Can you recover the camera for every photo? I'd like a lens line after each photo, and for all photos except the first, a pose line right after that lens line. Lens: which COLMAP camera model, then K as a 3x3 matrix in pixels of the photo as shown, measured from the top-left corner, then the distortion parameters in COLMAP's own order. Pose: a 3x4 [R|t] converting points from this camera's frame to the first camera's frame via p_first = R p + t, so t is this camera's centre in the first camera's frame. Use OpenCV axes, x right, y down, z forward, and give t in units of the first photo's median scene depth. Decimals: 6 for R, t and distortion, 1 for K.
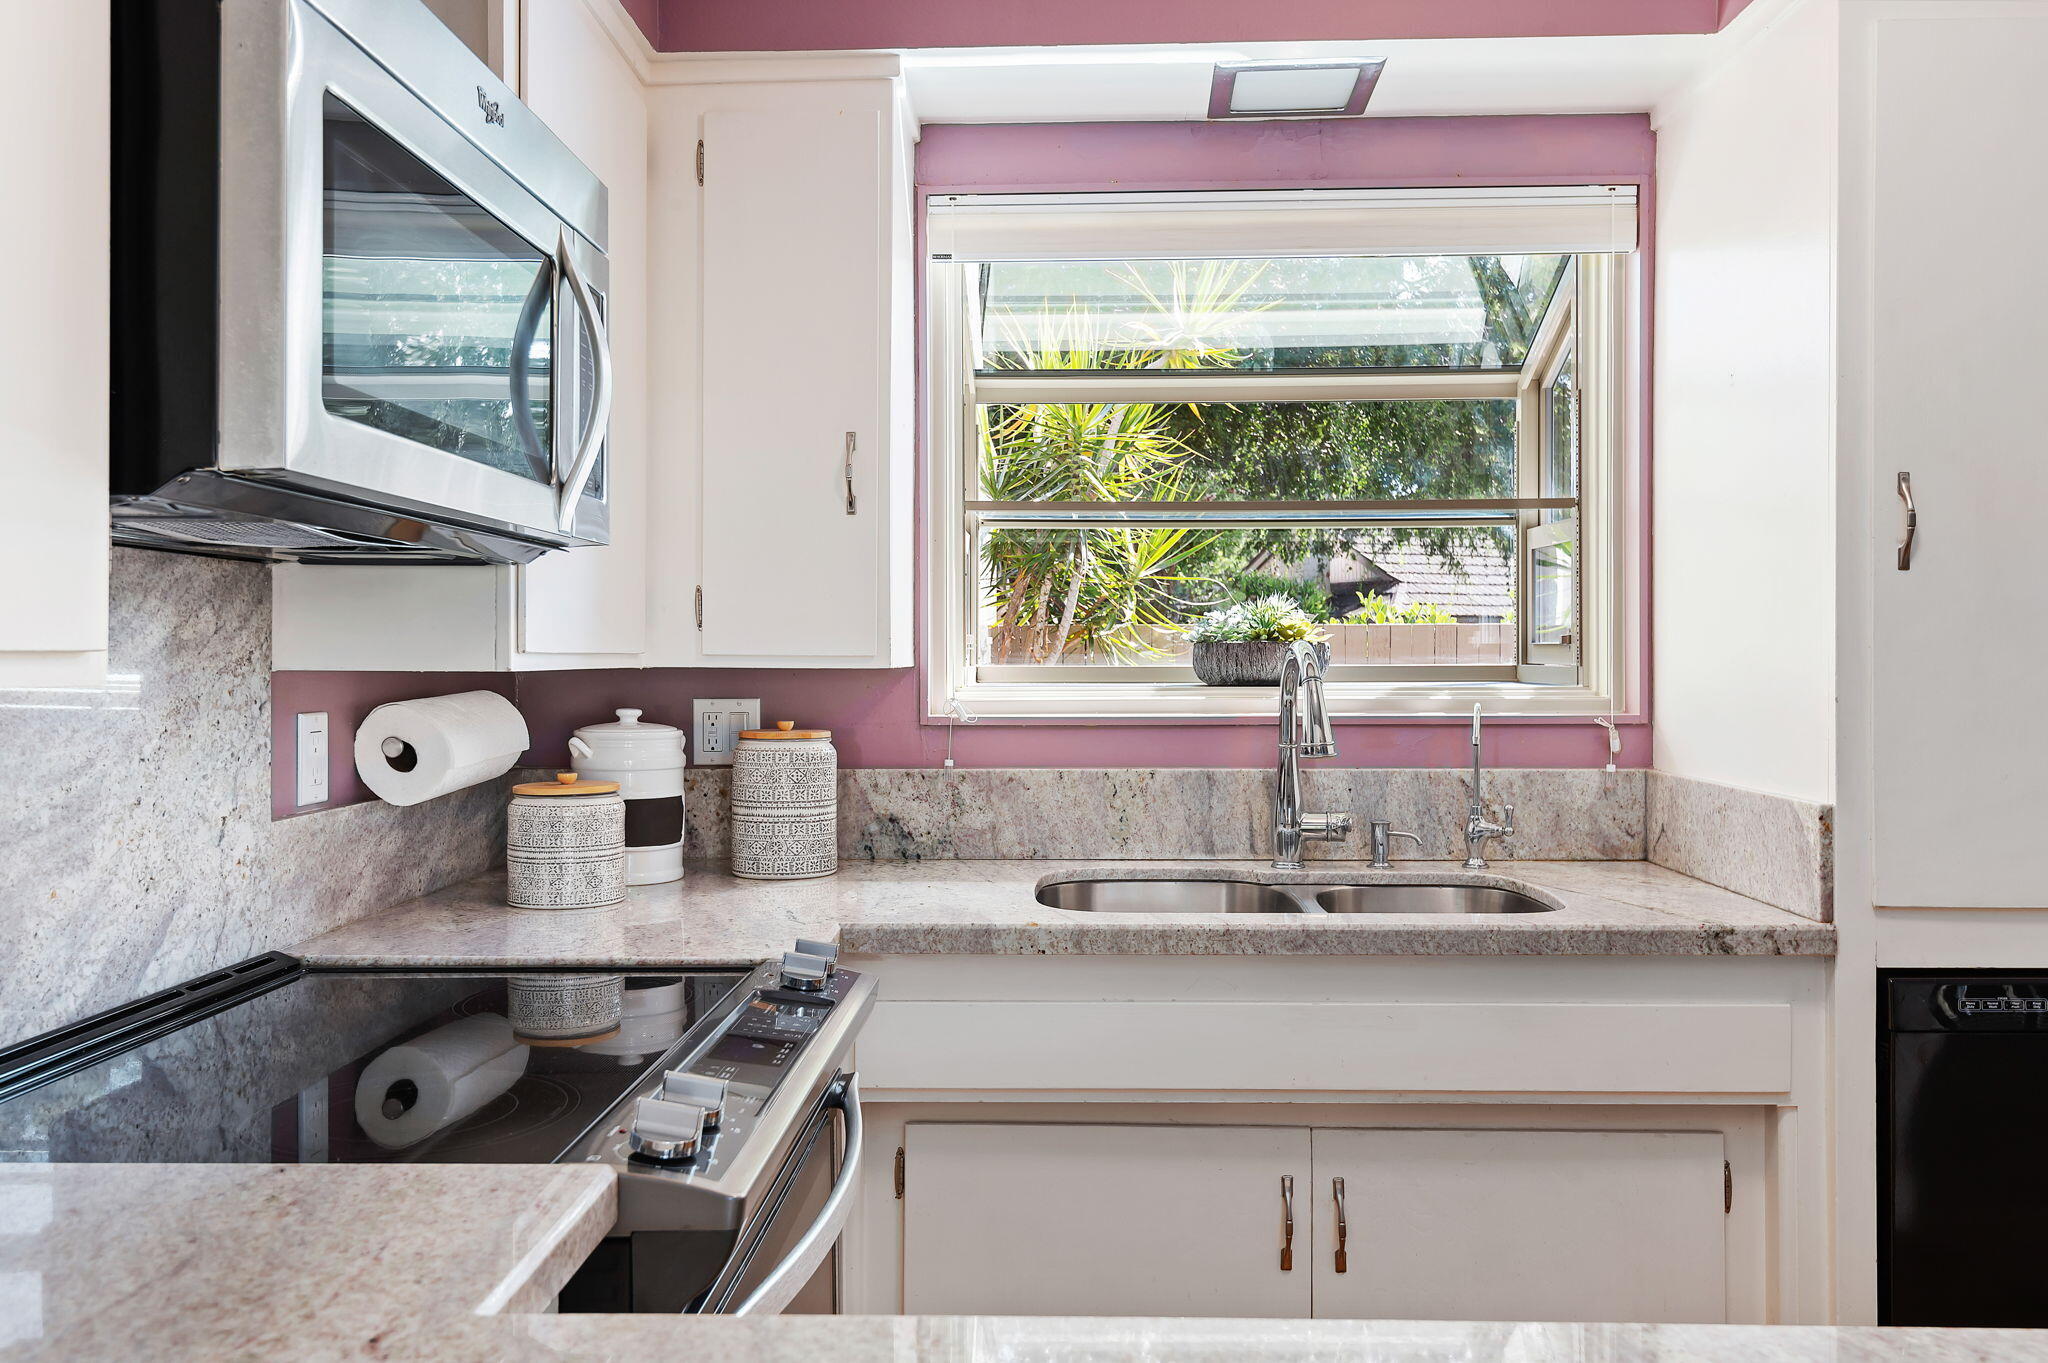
lens RADIAL K [[1572.4, 0, 1025.2], [0, 1572.4, 672.3], [0, 0, 1]] dist [0.027504, -0.003431]
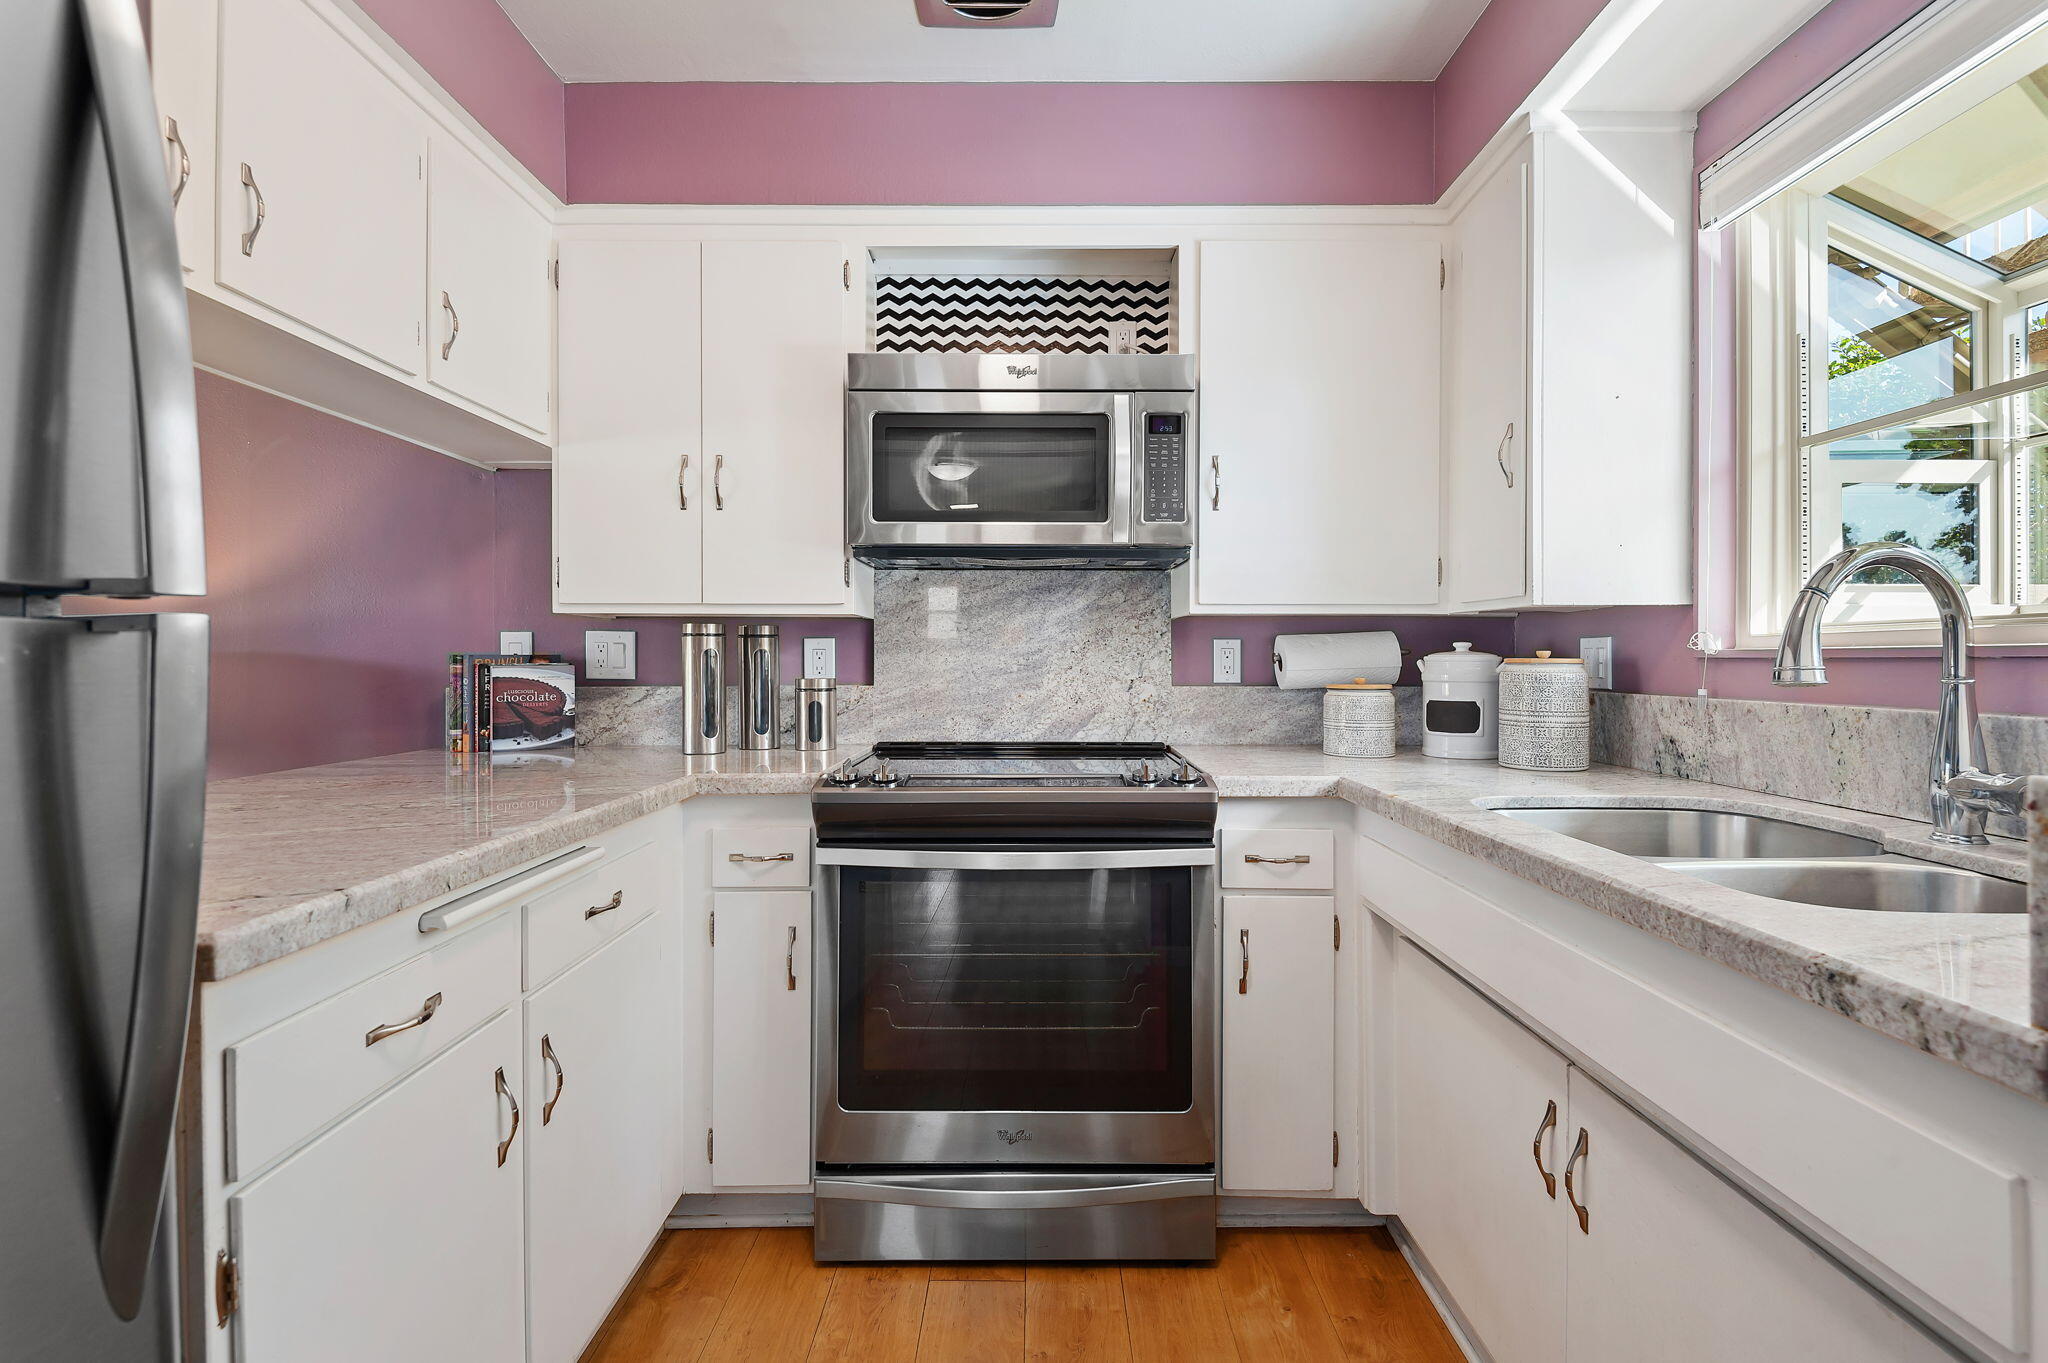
lens RADIAL K [[953.7, 0, 1026.6], [0, 953.7, 666.0], [0, 0, 1]] dist [0.013226, -0.005303]
pose [[0.030342, 0.011018, -0.999479, 0.594833], [-0.009169, 0.999900, 0.010744, 0.037196], [0.999498, 0.008839, 0.030440, 0.521212]]
